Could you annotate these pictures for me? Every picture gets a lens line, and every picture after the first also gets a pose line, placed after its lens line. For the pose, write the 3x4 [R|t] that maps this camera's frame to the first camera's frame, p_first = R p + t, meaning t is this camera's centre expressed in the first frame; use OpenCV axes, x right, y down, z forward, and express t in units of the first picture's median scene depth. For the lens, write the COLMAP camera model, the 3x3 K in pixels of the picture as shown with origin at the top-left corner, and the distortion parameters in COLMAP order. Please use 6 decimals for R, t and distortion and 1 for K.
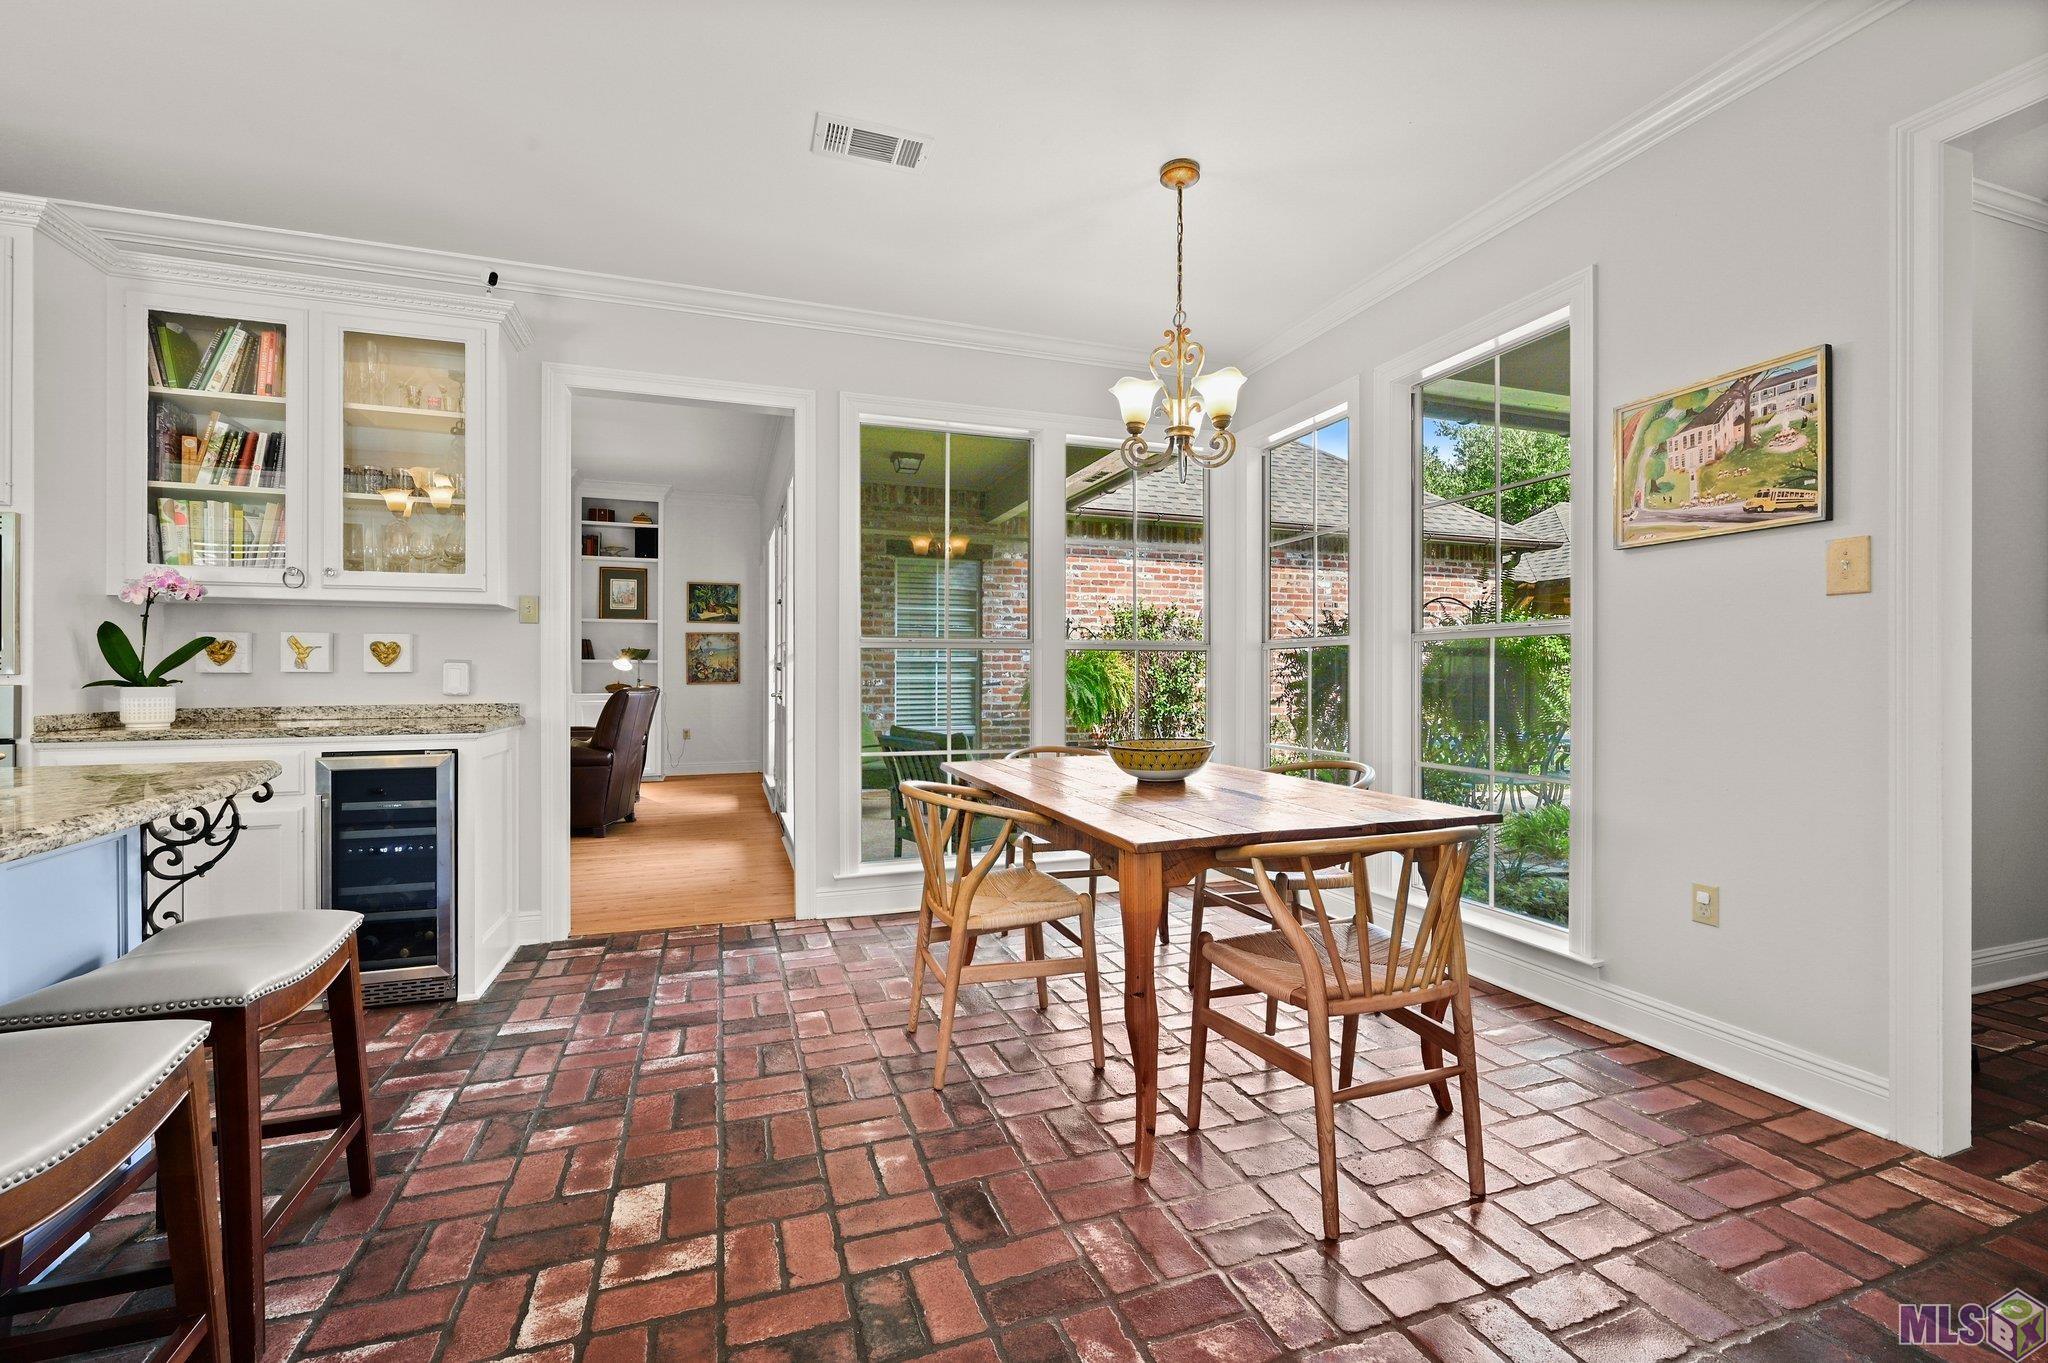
lens RADIAL K [[870.1, 0, 1025.1], [0, 870.1, 672.0], [0, 0, 1]] dist [-0.001759, 0.000002]
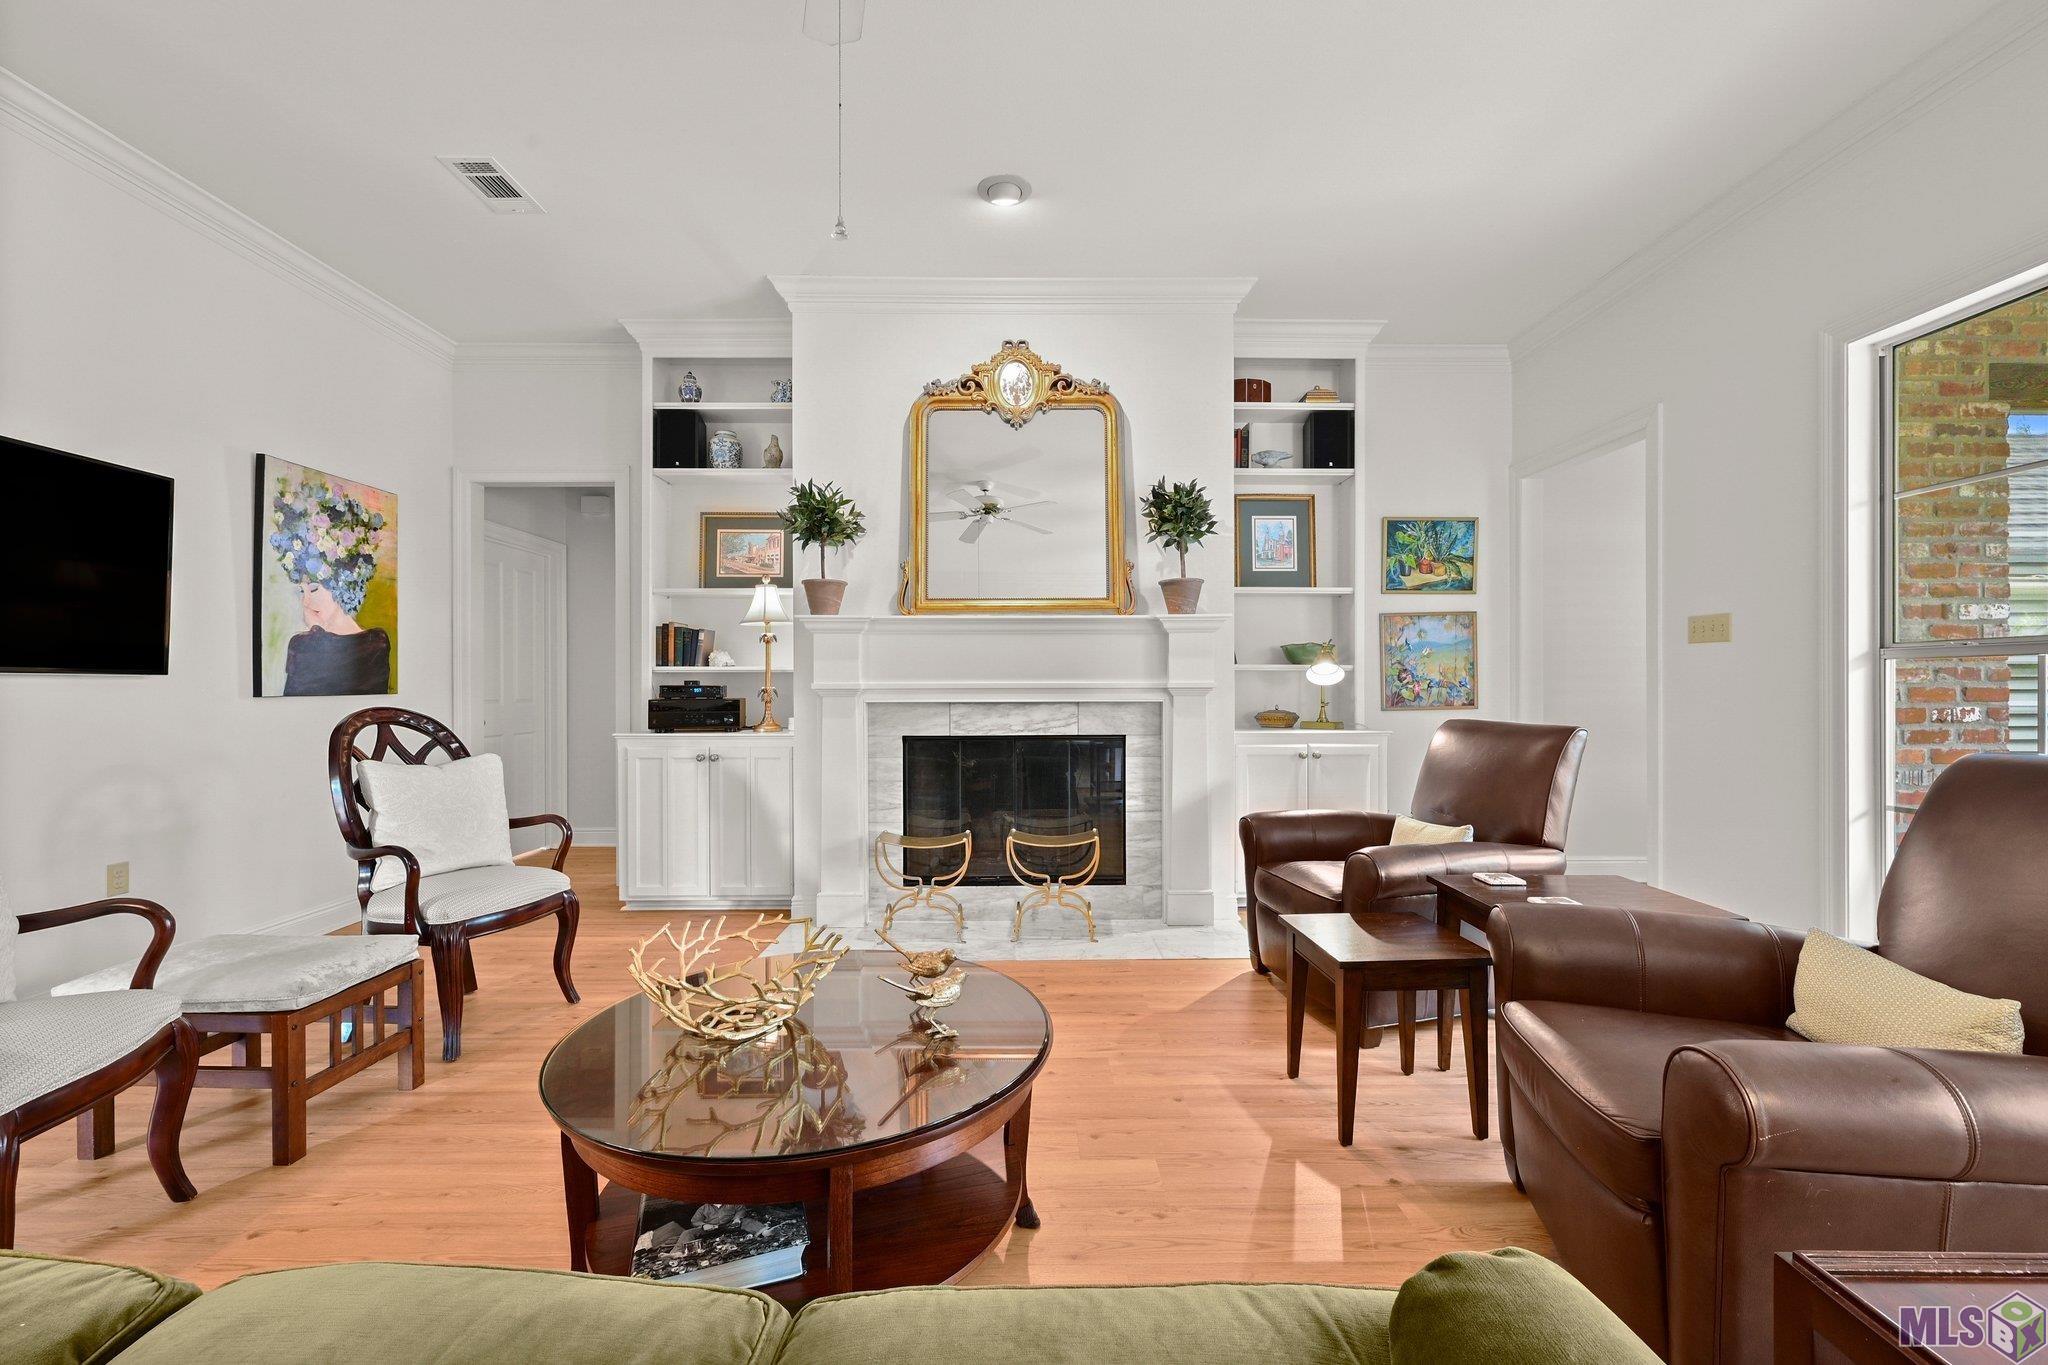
lens RADIAL K [[822.6, 0, 1020.5], [0, 822.6, 685.3], [0, 0, 1]] dist [-0.000278, -0.000004]
pose [[0.944887, 0.001783, -0.327392, -1.416349], [-0.002130, 0.999997, -0.000702, -0.000535], [0.327389, 0.001361, 0.944888, 1.484656]]
